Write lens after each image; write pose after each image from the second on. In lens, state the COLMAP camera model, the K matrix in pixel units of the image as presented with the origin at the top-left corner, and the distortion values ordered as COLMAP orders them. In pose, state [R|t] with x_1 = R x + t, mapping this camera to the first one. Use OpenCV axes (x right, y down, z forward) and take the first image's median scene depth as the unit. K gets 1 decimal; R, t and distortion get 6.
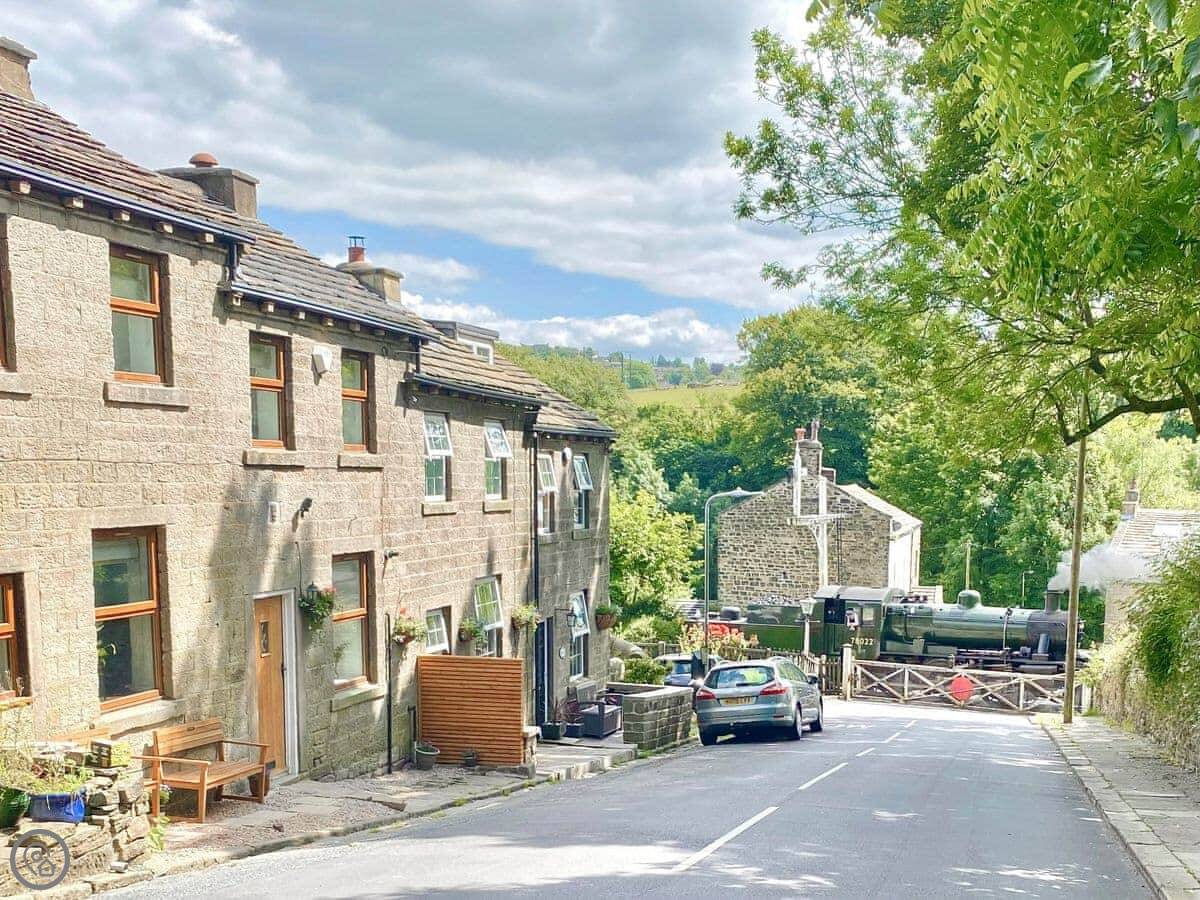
lens RADIAL K [[1509.3, 0, 600.0], [0, 1509.3, 450.0], [0, 0, 1]] dist [-0.064412, 0.022285]
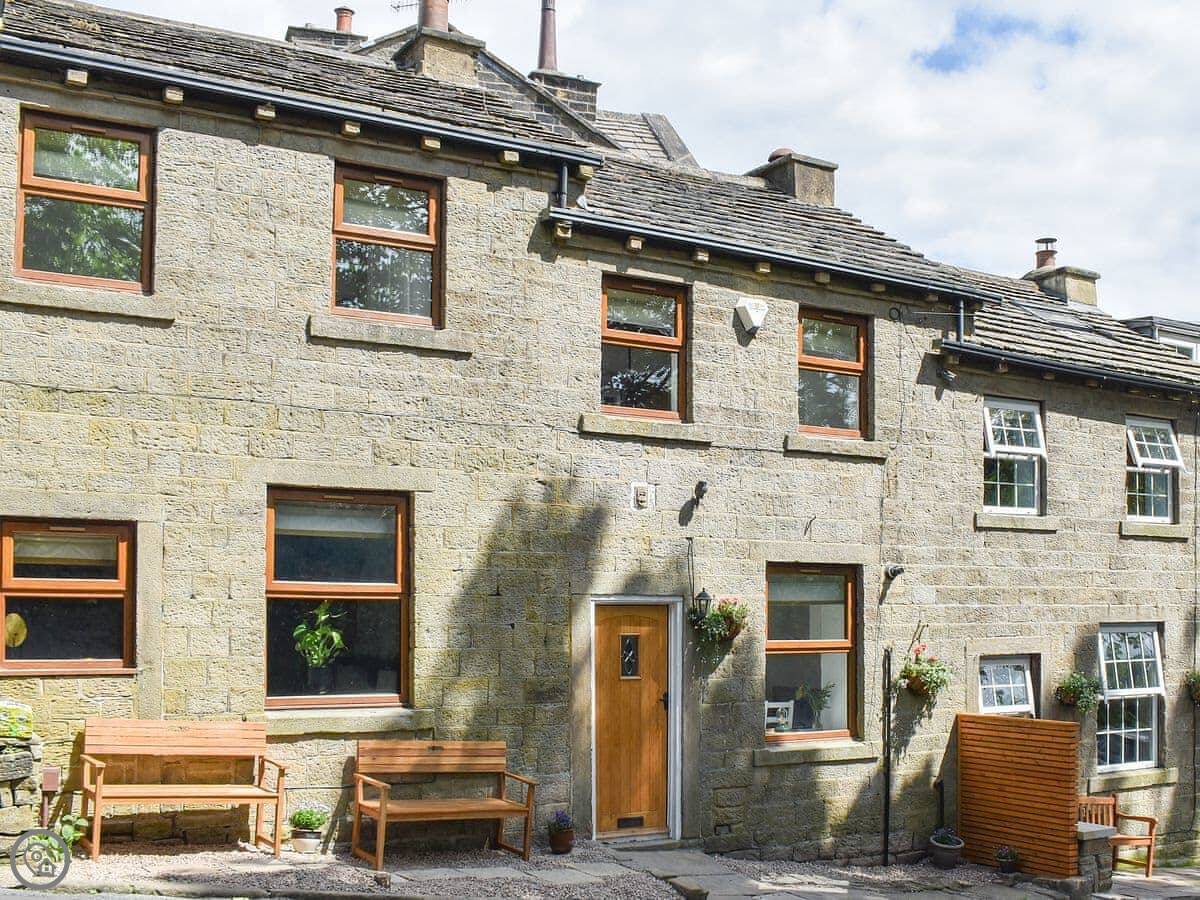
lens RADIAL K [[1218.7, 0, 600.0], [0, 1218.7, 450.0], [0, 0, 1]] dist [-0.059671, -0.074047]
pose [[0.703954, -0.066811, -0.707096, 0.214982], [-0.008730, 0.994677, -0.102674, 0.080373], [0.710192, 0.078451, 0.699624, 0.514787]]
